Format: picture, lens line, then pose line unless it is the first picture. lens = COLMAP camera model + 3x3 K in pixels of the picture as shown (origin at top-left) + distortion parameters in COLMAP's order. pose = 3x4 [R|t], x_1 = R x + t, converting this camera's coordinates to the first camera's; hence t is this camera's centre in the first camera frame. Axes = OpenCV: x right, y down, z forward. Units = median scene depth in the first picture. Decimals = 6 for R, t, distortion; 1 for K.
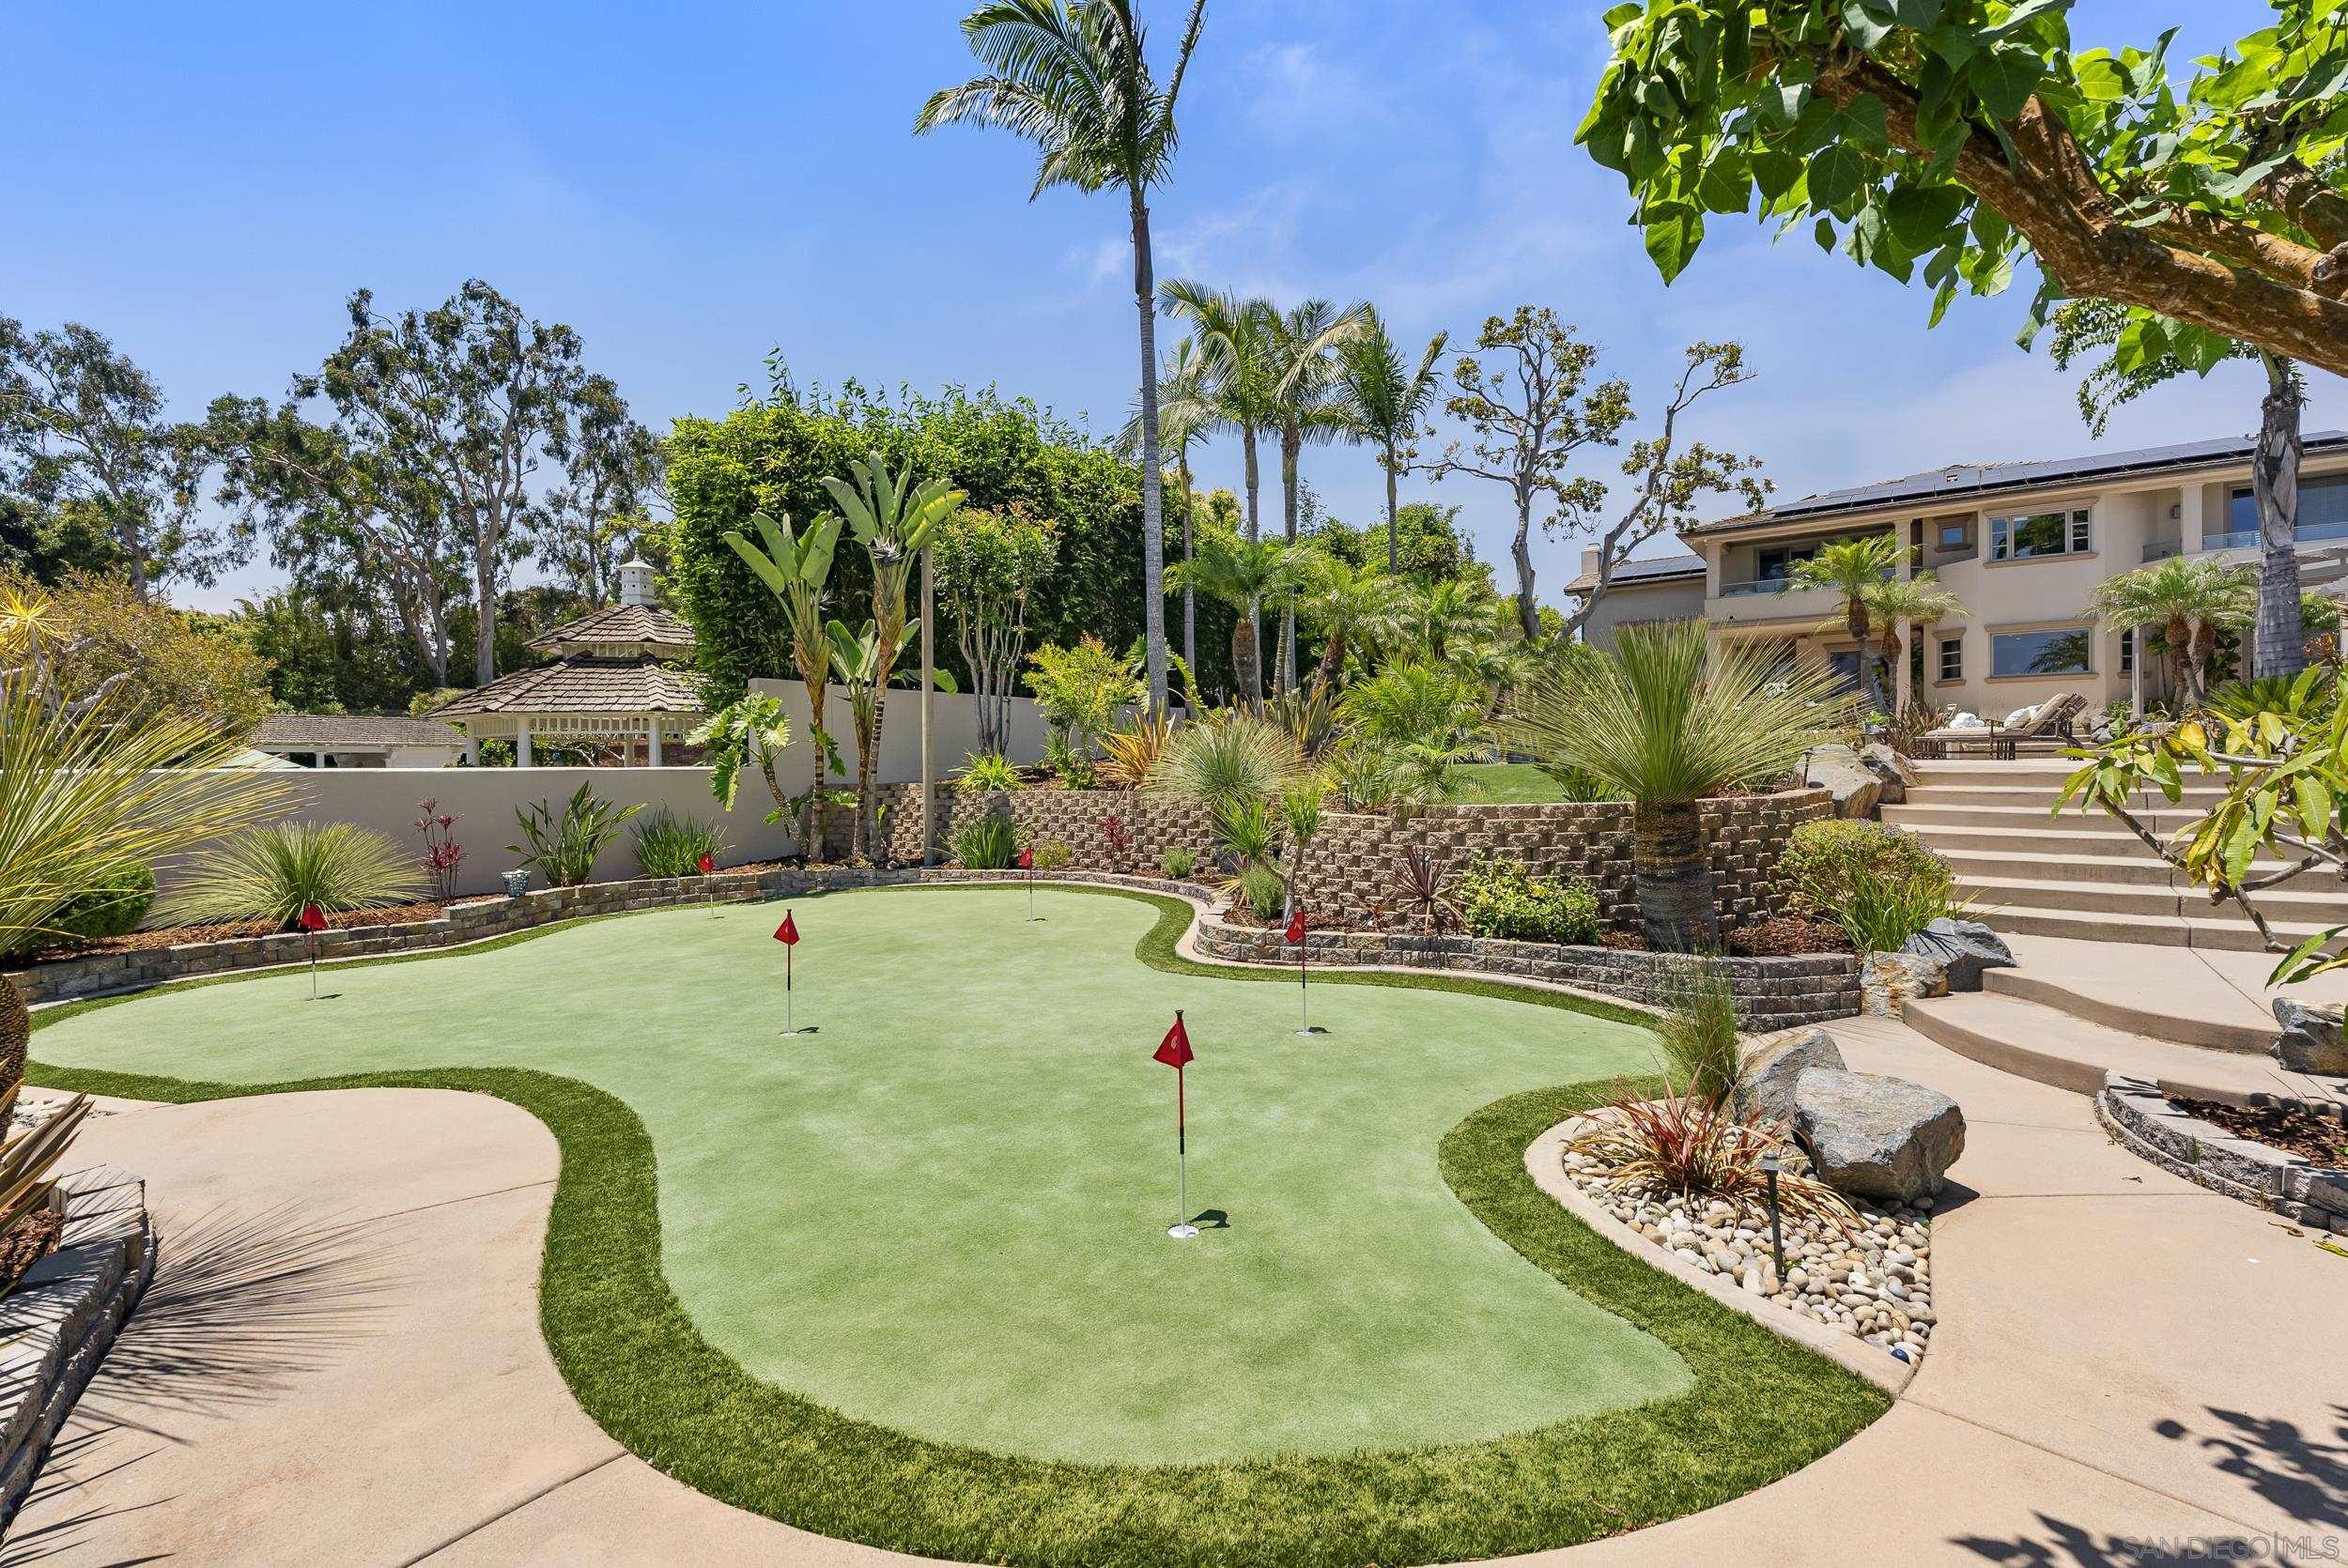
lens RADIAL K [[1054.0, 0, 1179.7], [0, 1054.0, 774.7], [0, 0, 1]] dist [-0.005797, 0.000575]
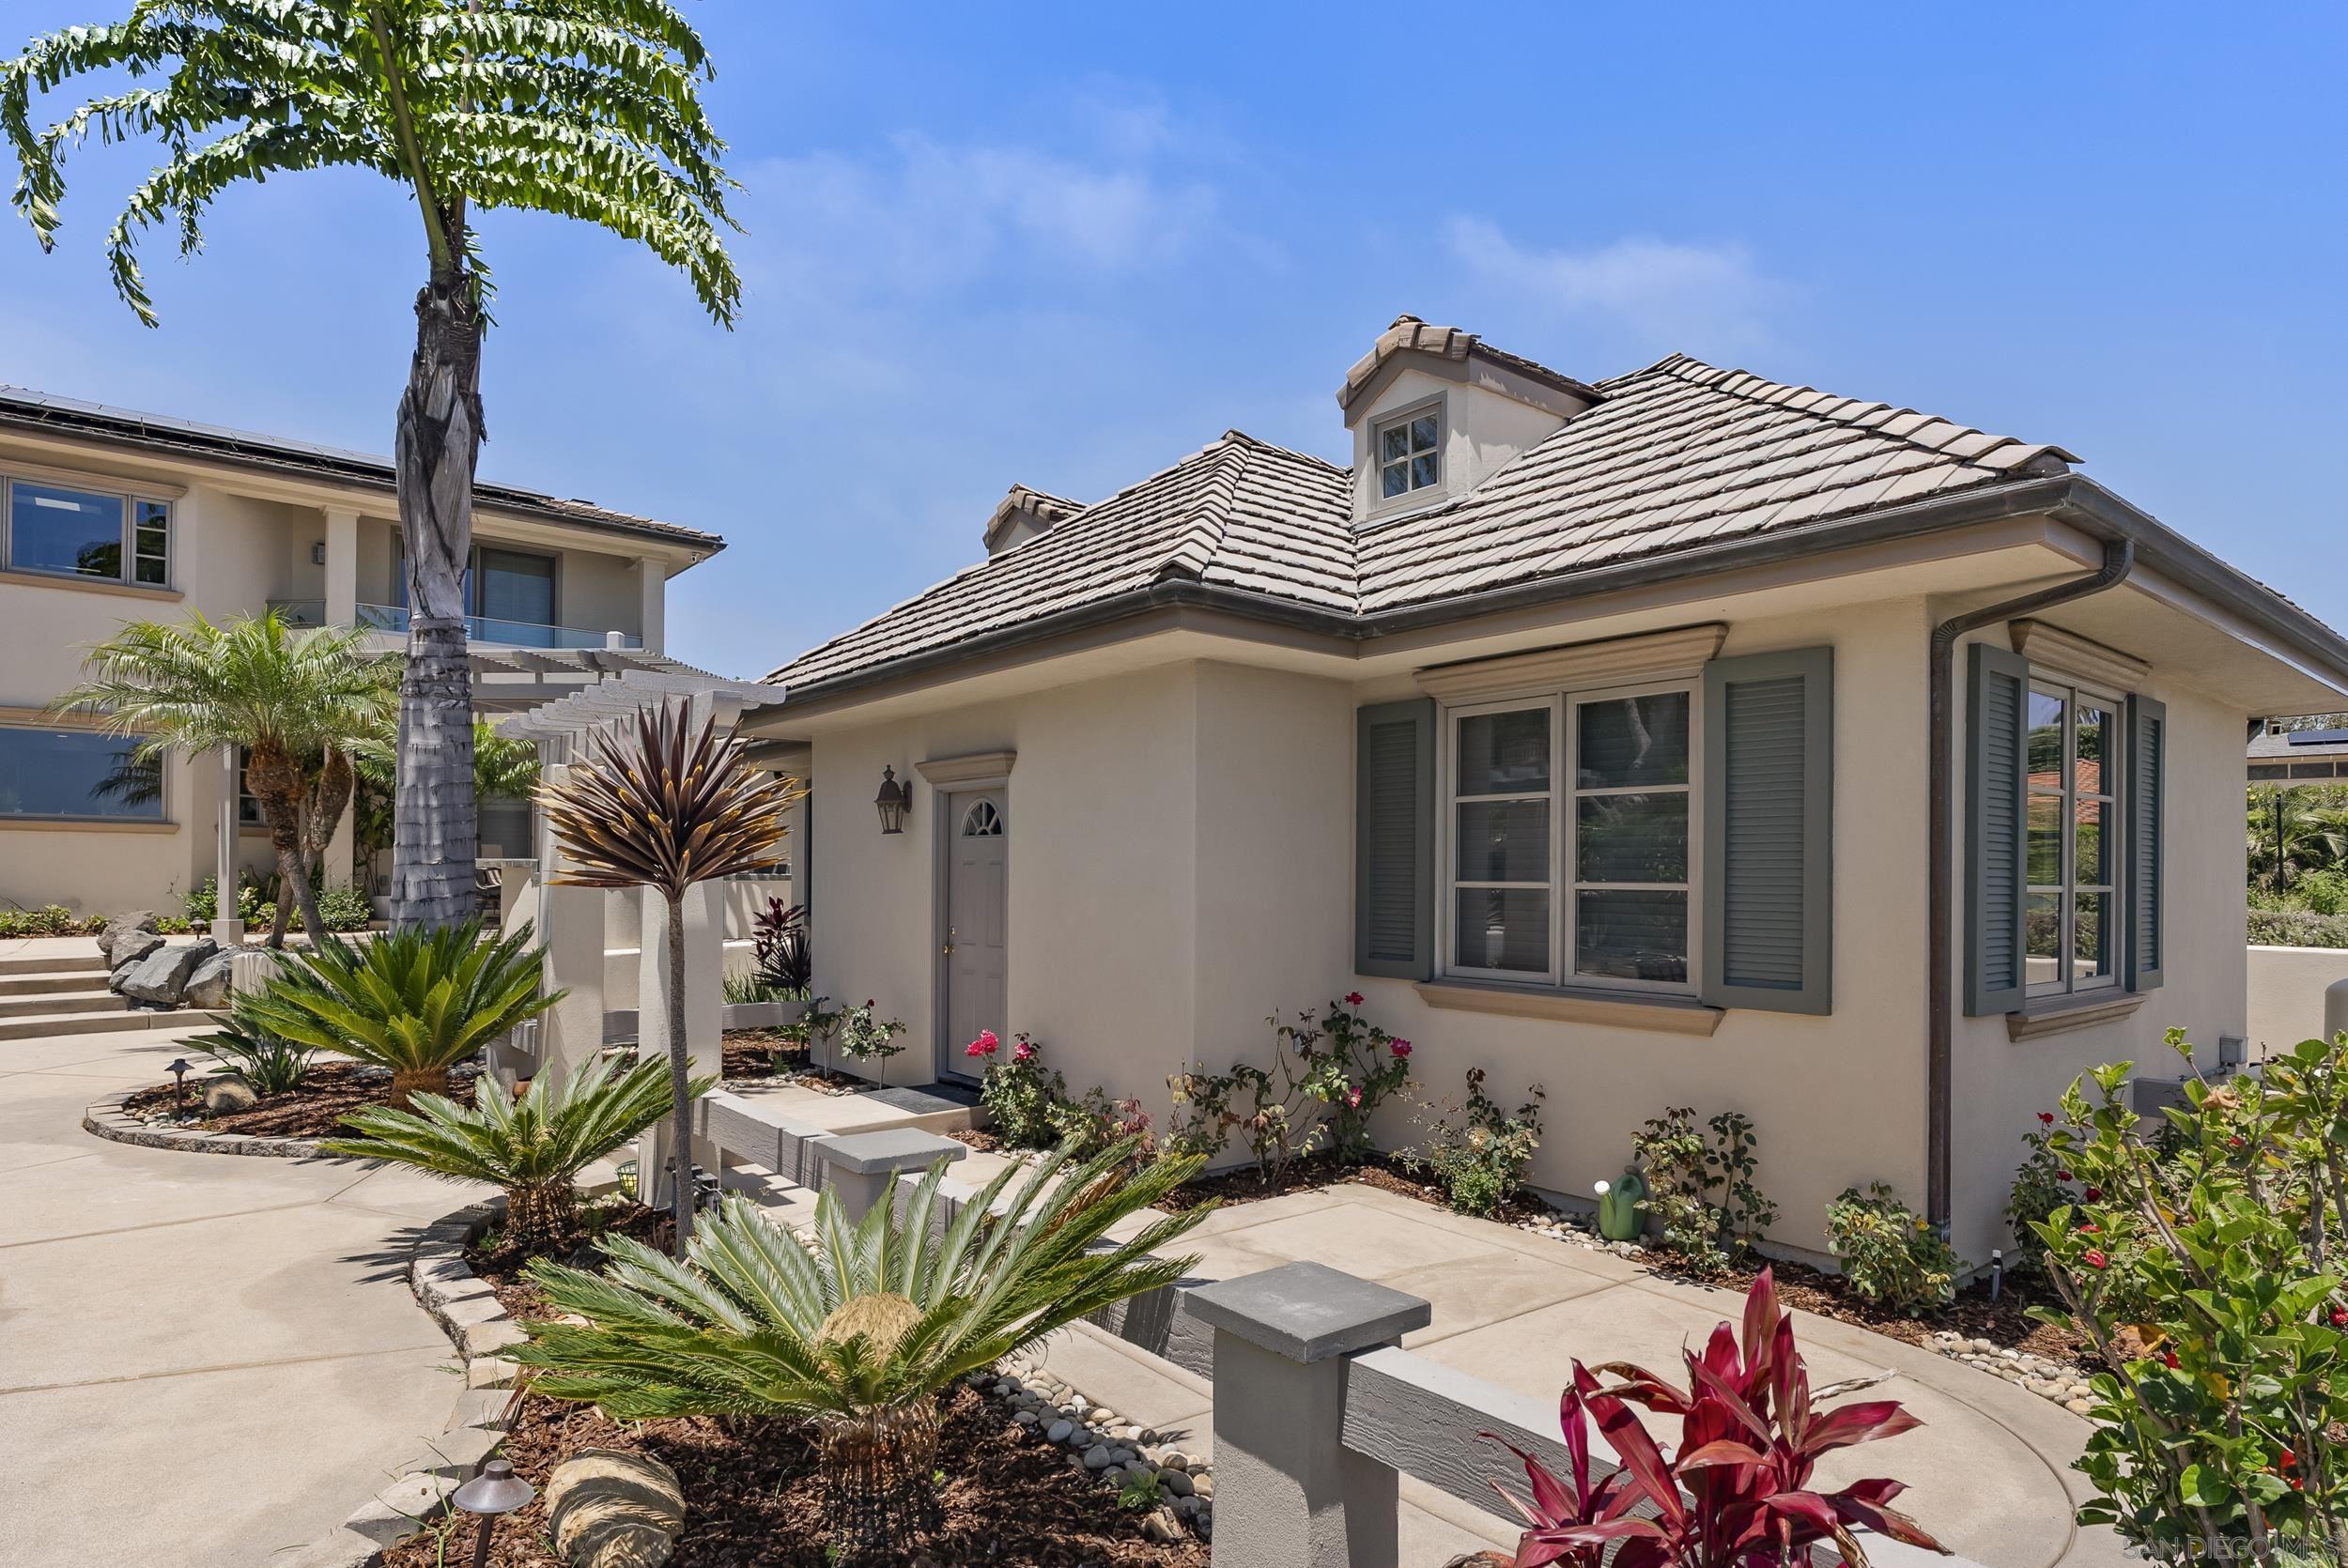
lens RADIAL K [[1270.3, 0, 1180.3], [0, 1270.3, 874.2], [0, 0, 1]] dist [-0.002087, -0.000307]
pose [[0.253513, 0.013594, 0.967237, 0.385474], [-0.005593, 0.999905, -0.012587, -0.065032], [-0.967316, -0.002219, 0.253565, 0.353195]]
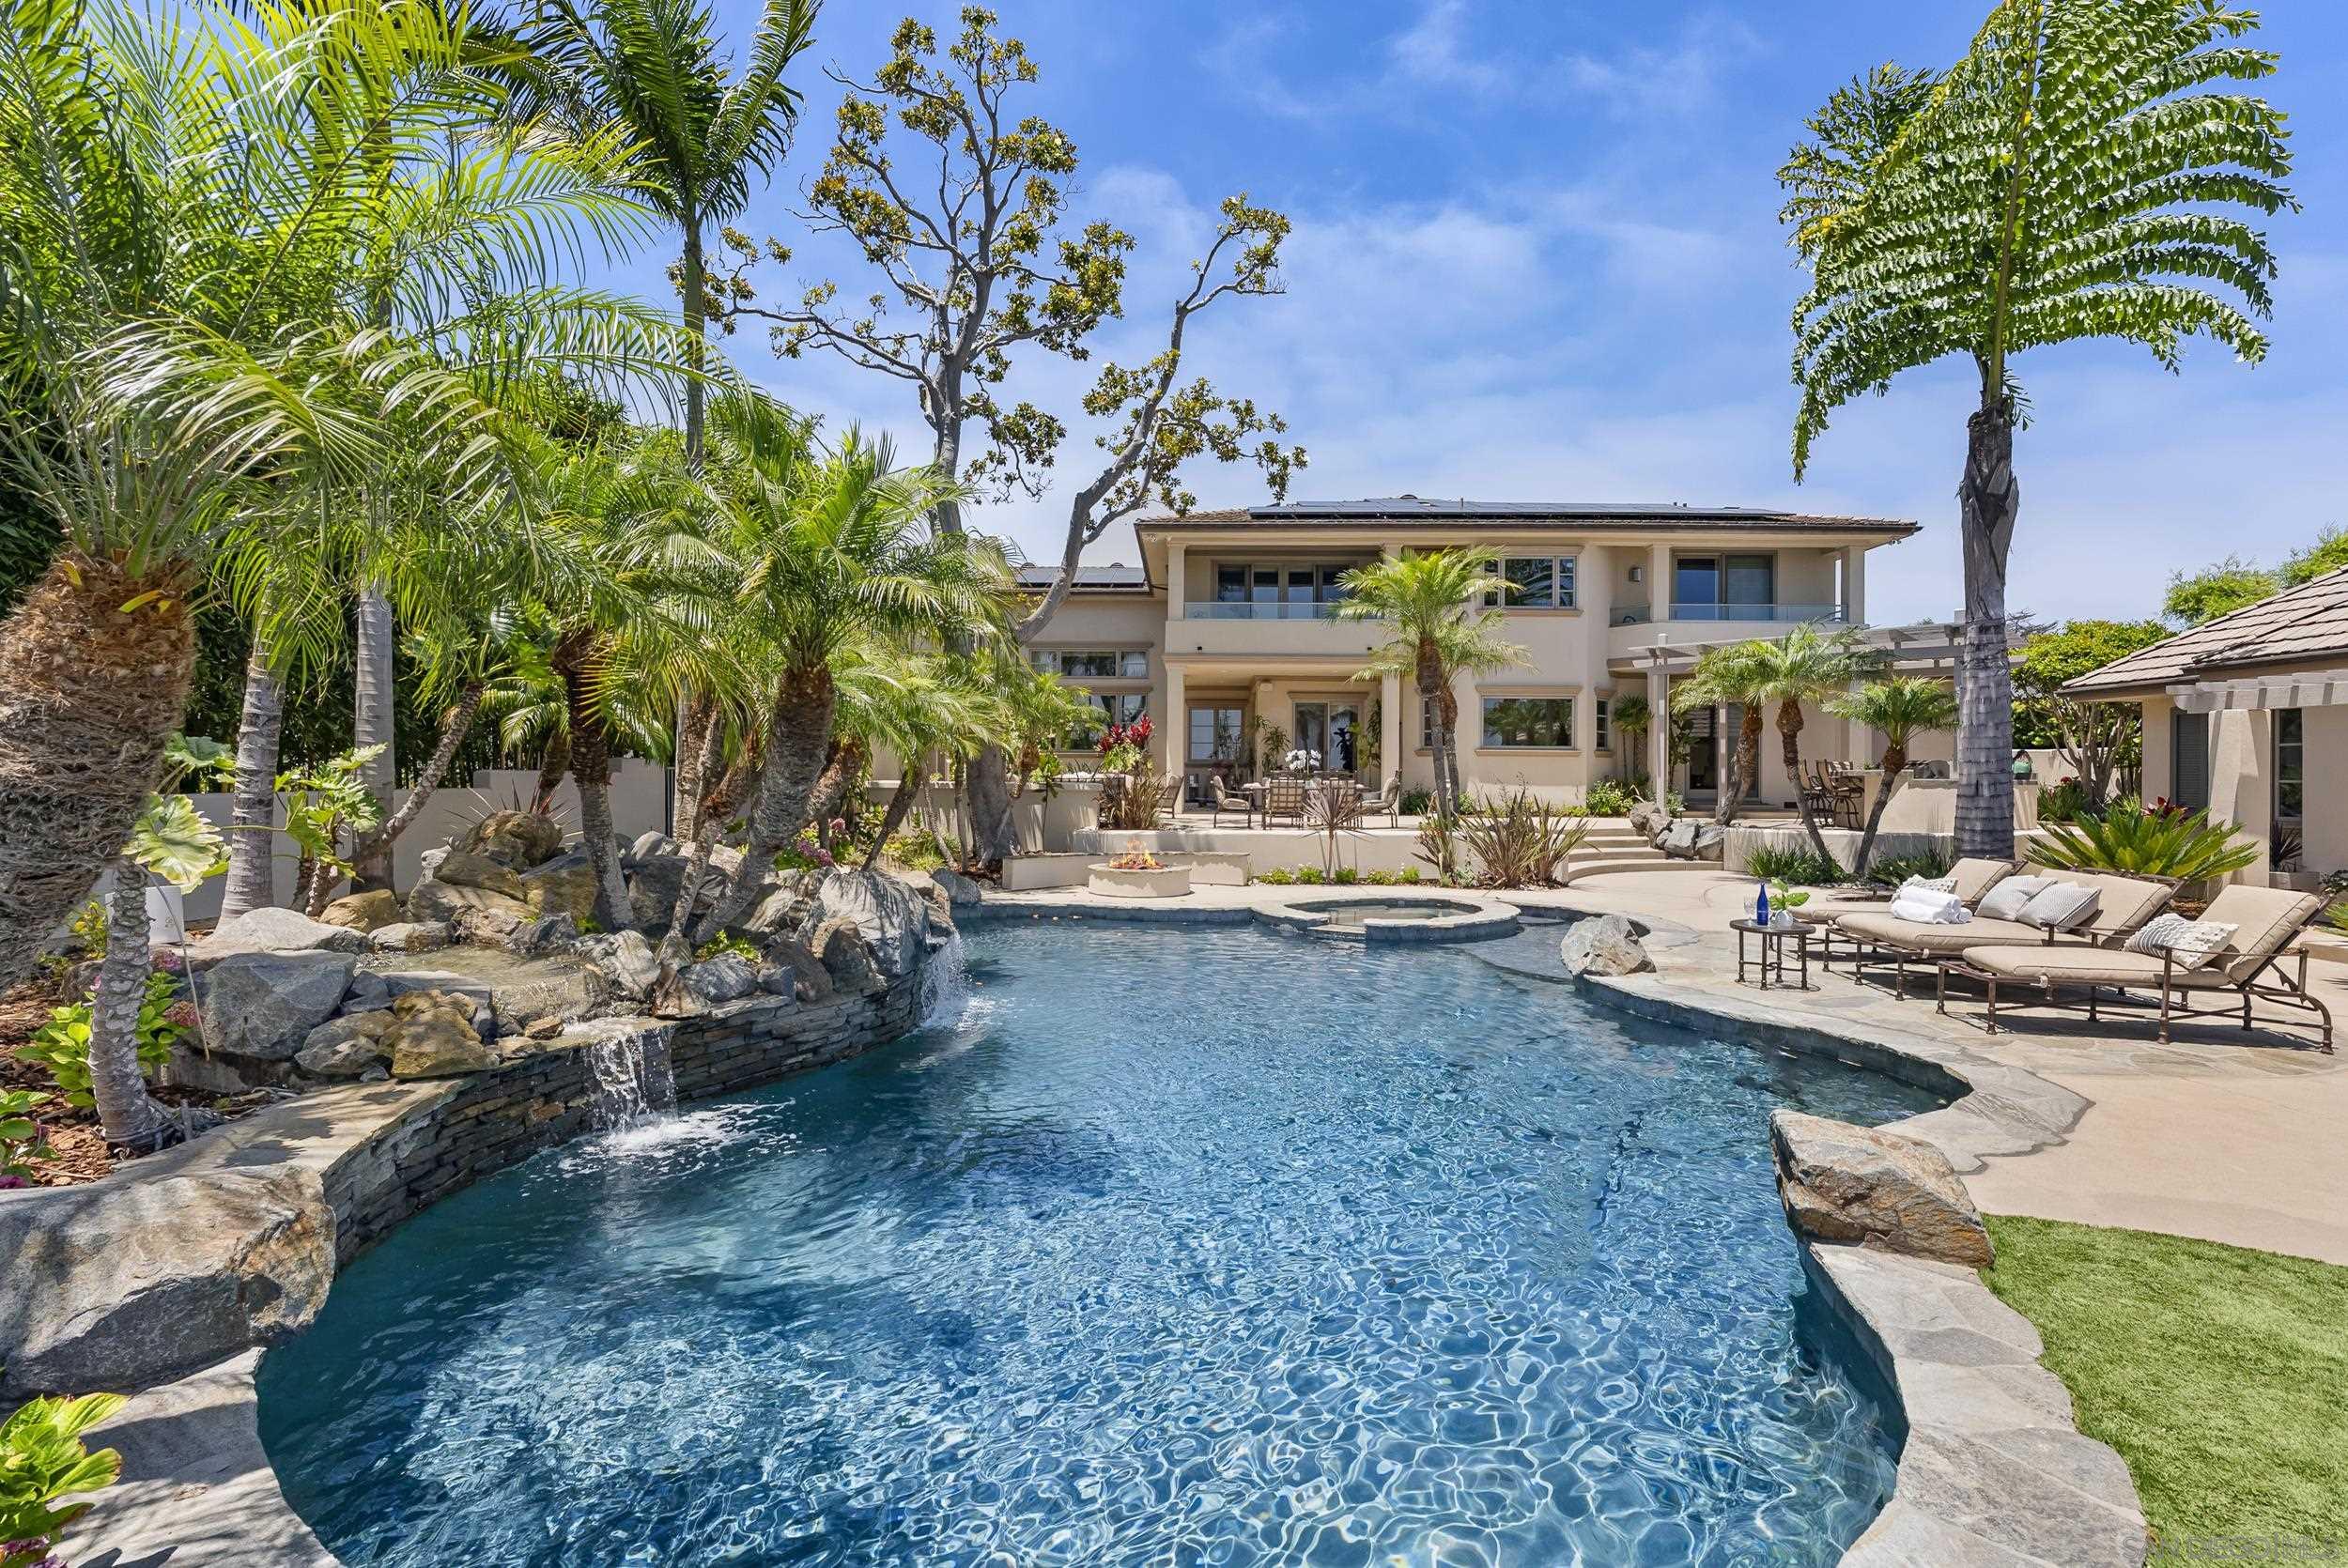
lens RADIAL K [[1054.0, 0, 1187.4], [0, 1054.0, 772.4], [0, 0, 1]] dist [-0.005797, 0.000575]
pose [[0.817537, 0.018560, 0.575576, 0.111572], [-0.012710, 0.999819, -0.014186, -0.060615], [-0.575735, 0.004282, 0.817625, 0.471495]]
